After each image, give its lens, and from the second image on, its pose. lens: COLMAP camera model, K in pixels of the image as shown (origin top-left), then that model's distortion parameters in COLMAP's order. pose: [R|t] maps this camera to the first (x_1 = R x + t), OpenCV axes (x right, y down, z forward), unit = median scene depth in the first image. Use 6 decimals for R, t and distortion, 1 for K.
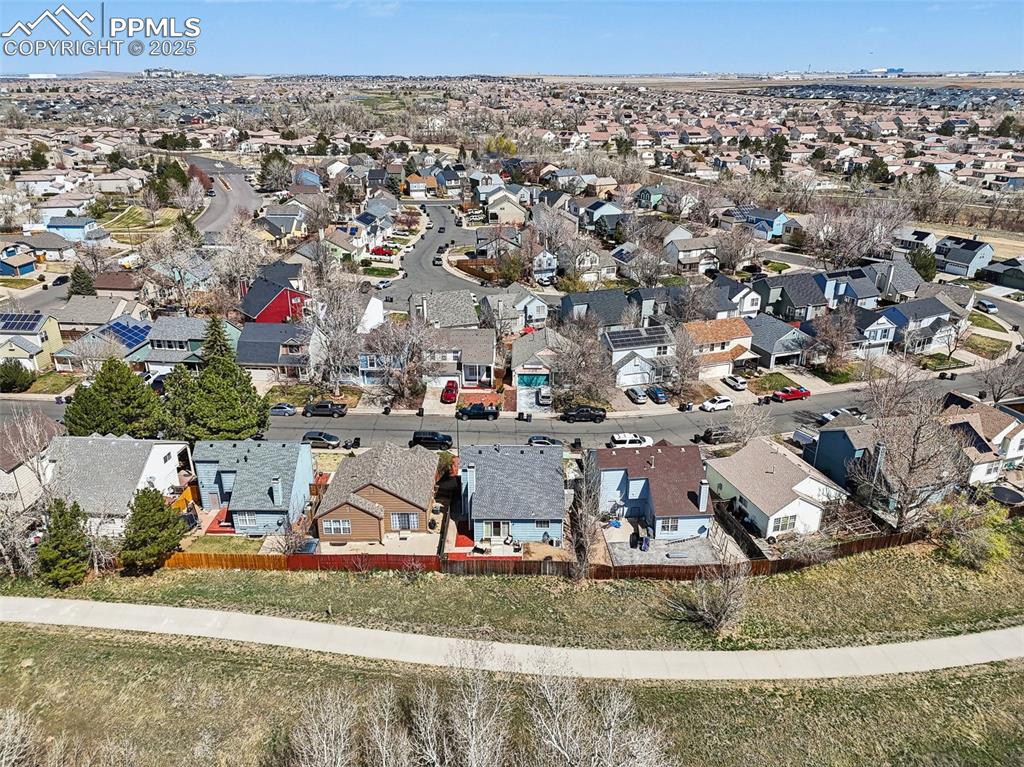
lens RADIAL K [[745.6, 0, 515.8], [0, 745.6, 389.6], [0, 0, 1]] dist [0.111153, -0.134753]
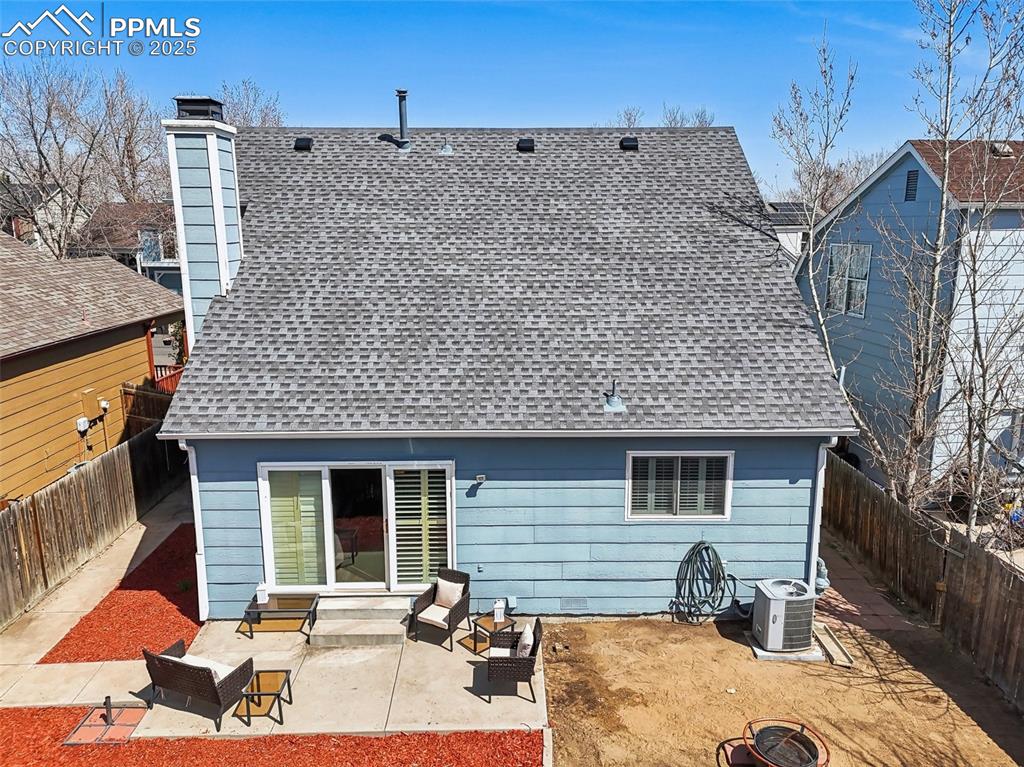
lens RADIAL K [[745.6, 0, 515.8], [0, 745.6, 389.6], [0, 0, 1]] dist [0.111153, -0.134753]
pose [[0.999815, -0.007169, 0.017832, 0.002254], [0.010208, 0.984223, -0.176639, 0.178860], [-0.016284, 0.176788, 0.984114, 0.820097]]
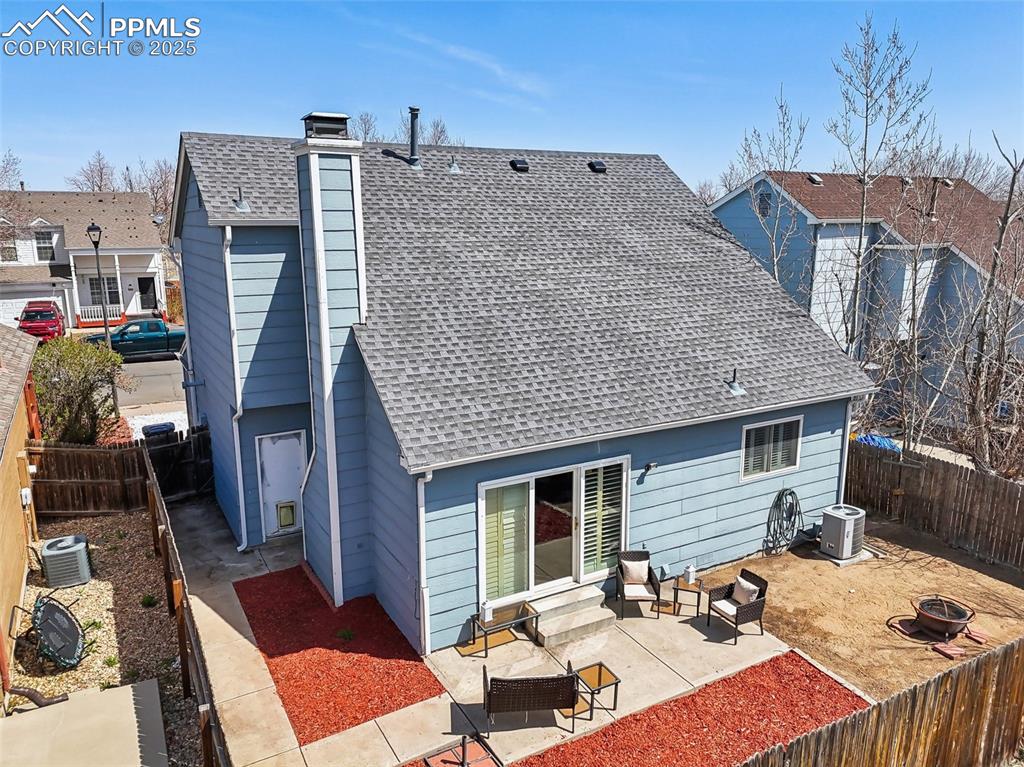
lens RADIAL K [[745.6, 0, 515.8], [0, 745.6, 389.6], [0, 0, 1]] dist [0.111153, -0.134753]
pose [[0.867797, -0.116224, 0.483136, -0.099206], [0.197735, 0.972739, -0.121161, 0.168601], [-0.455883, 0.200676, 0.867121, 0.831109]]
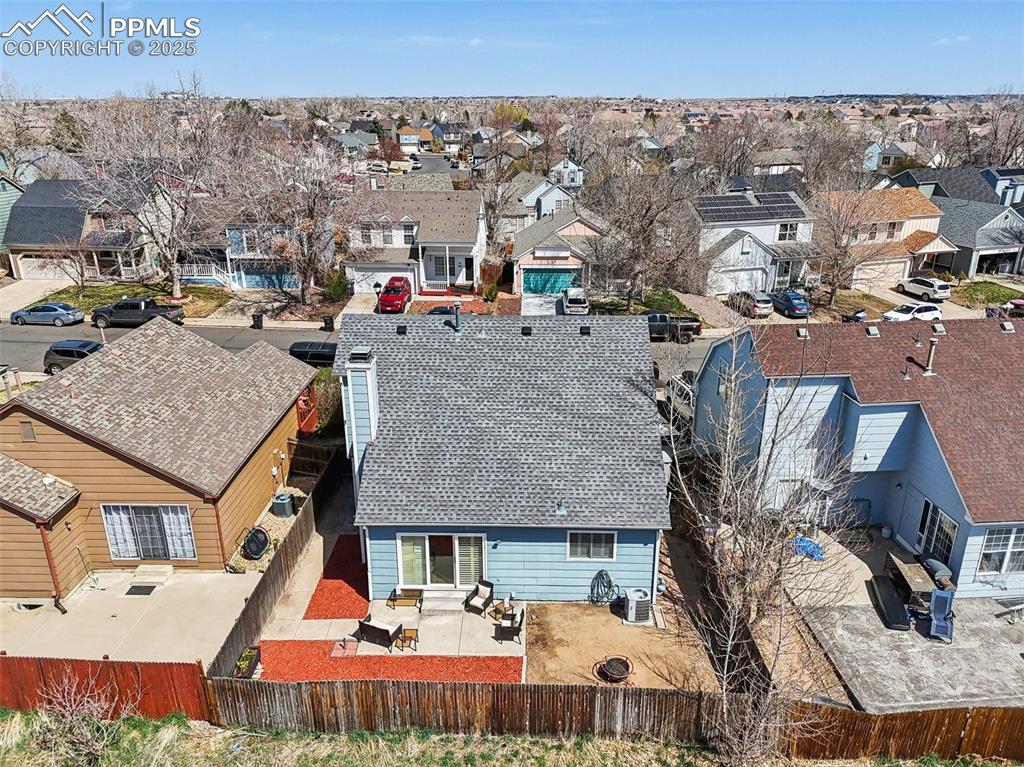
lens RADIAL K [[745.6, 0, 515.8], [0, 745.6, 389.6], [0, 0, 1]] dist [0.111153, -0.134753]
pose [[0.999851, 0.003863, -0.016819, 0.009500], [-0.004402, 0.999474, -0.032128, 0.121152], [0.016686, 0.032197, 0.999342, 0.664007]]
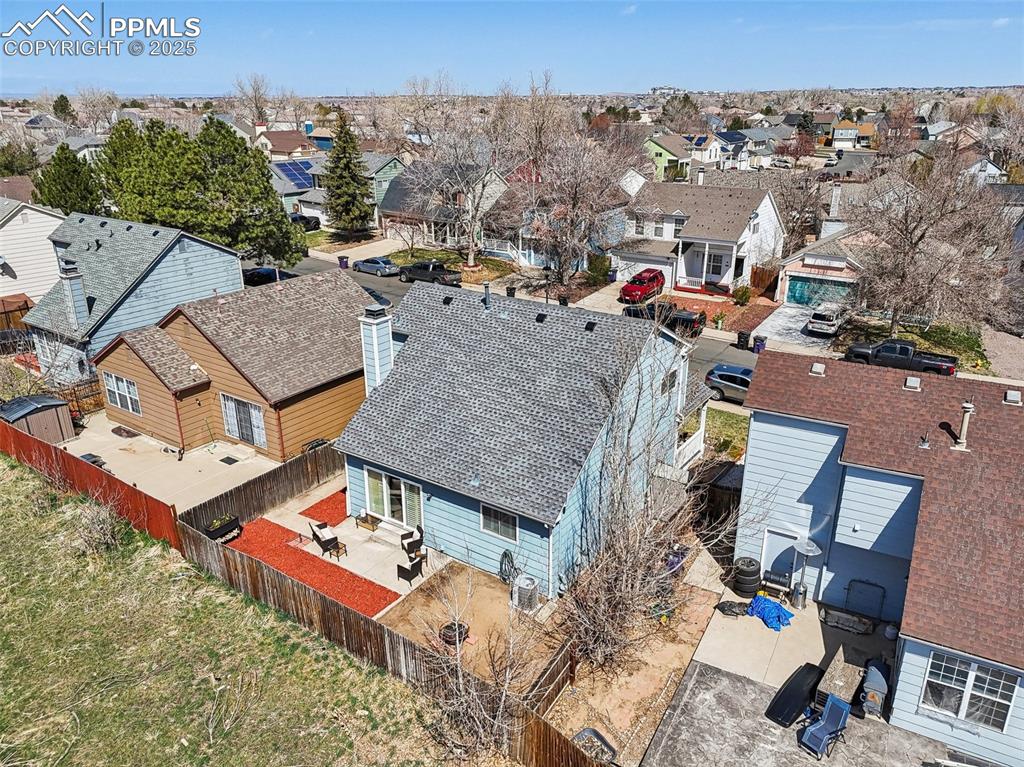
lens RADIAL K [[745.6, 0, 515.8], [0, 745.6, 389.6], [0, 0, 1]] dist [0.111153, -0.134753]
pose [[0.827820, 0.202081, -0.523332, 0.188314], [-0.215476, 0.975846, 0.035970, 0.106808], [0.517961, 0.082989, 0.851369, 0.697300]]
